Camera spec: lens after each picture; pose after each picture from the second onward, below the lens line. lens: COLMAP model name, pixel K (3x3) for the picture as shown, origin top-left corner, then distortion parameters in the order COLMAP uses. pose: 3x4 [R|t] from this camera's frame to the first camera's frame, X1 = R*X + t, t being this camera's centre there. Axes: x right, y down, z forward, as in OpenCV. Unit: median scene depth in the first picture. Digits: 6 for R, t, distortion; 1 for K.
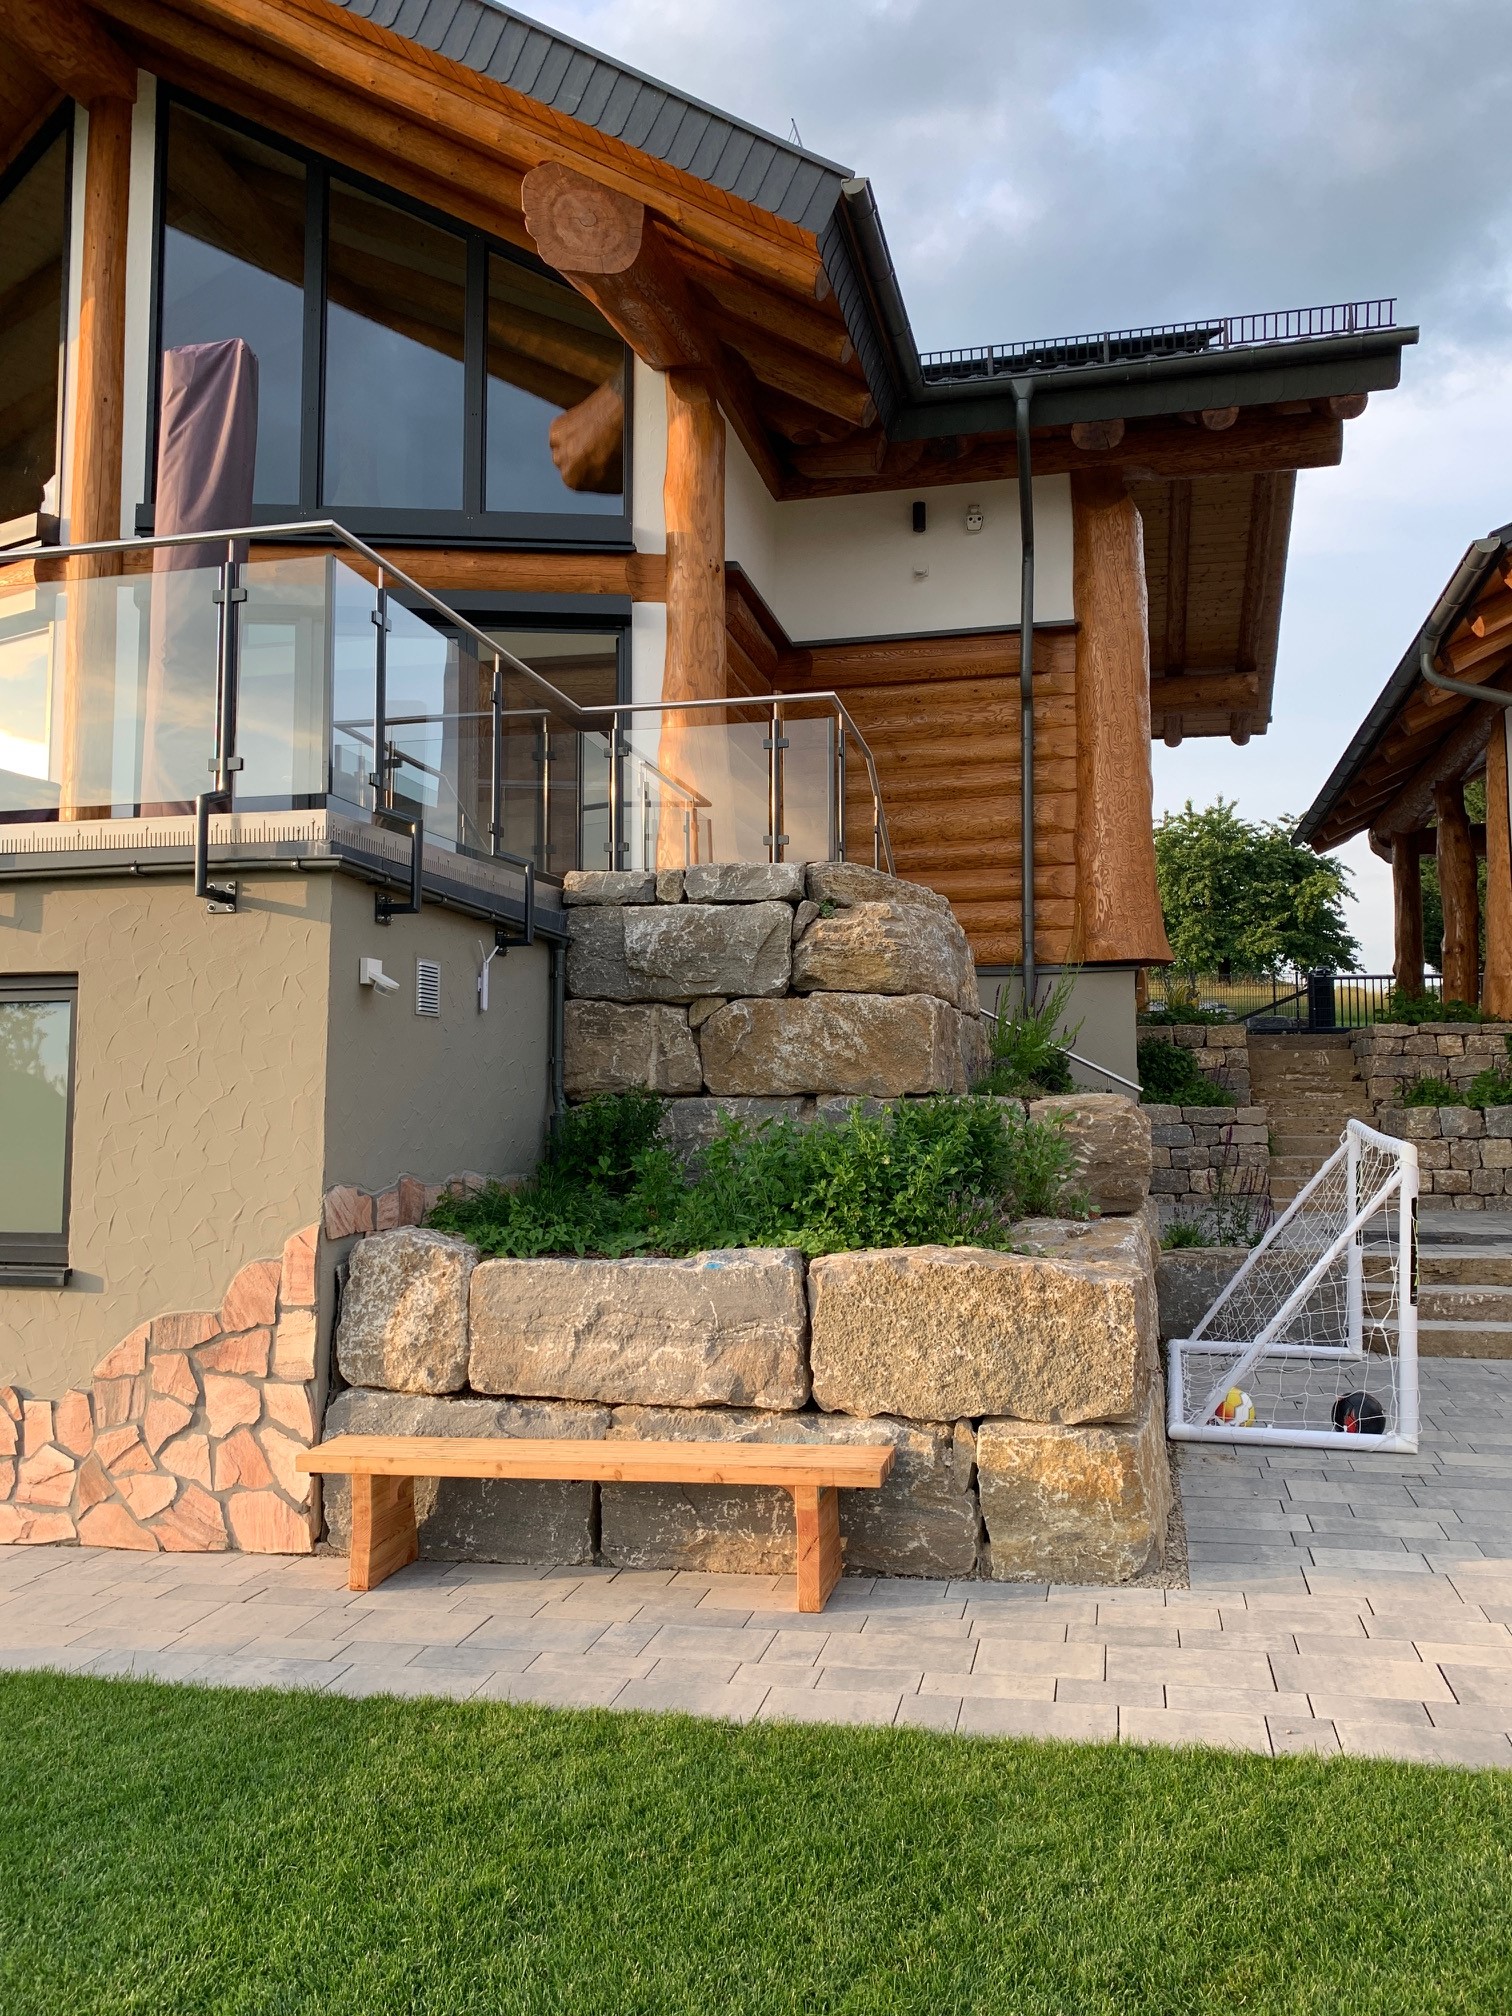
lens RADIAL K [[1542.9, 0, 754.9], [0, 1542.9, 1002.3], [0, 0, 1]] dist [0.009756, -0.014876]
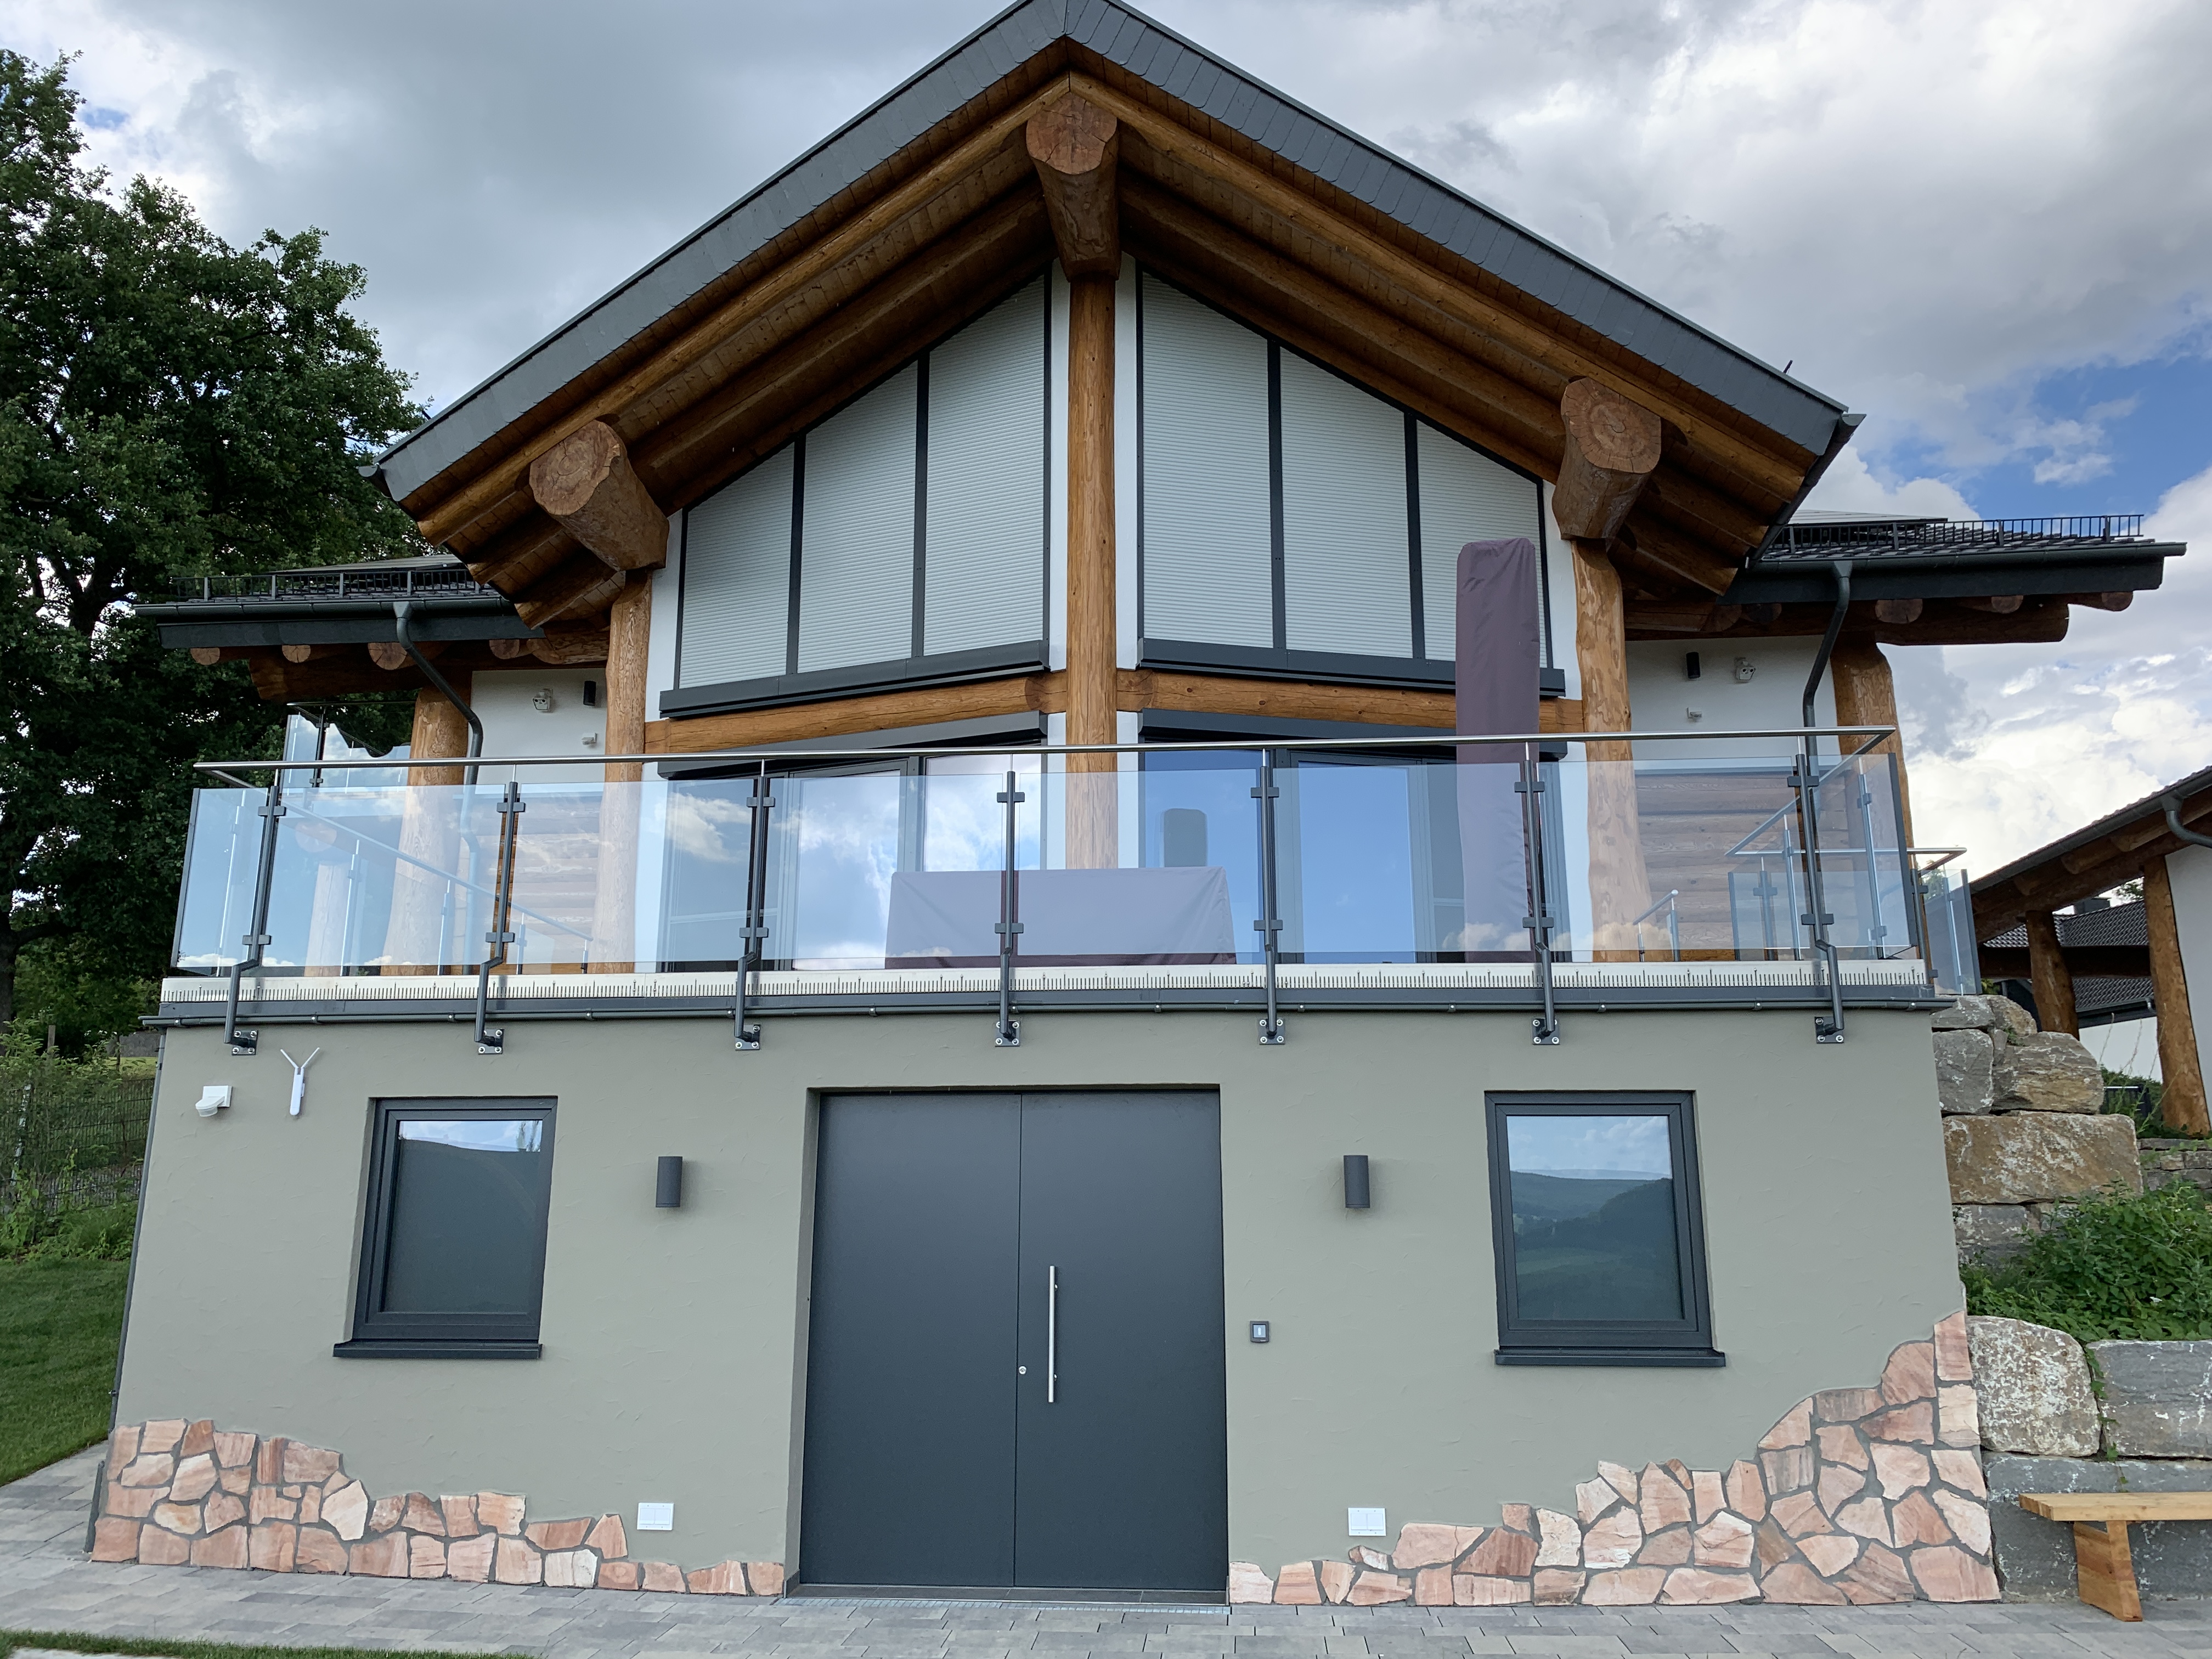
lens RADIAL K [[1692.9, 0, 1107.7], [0, 1692.9, 831.5], [0, 0, 1]] dist [0.009756, -0.014876]
pose [[0.989985, 0.036457, 0.136388, -1.106178], [-0.014643, 0.987388, -0.157641, -0.004652], [-0.140415, 0.154065, 0.978033, -0.237390]]
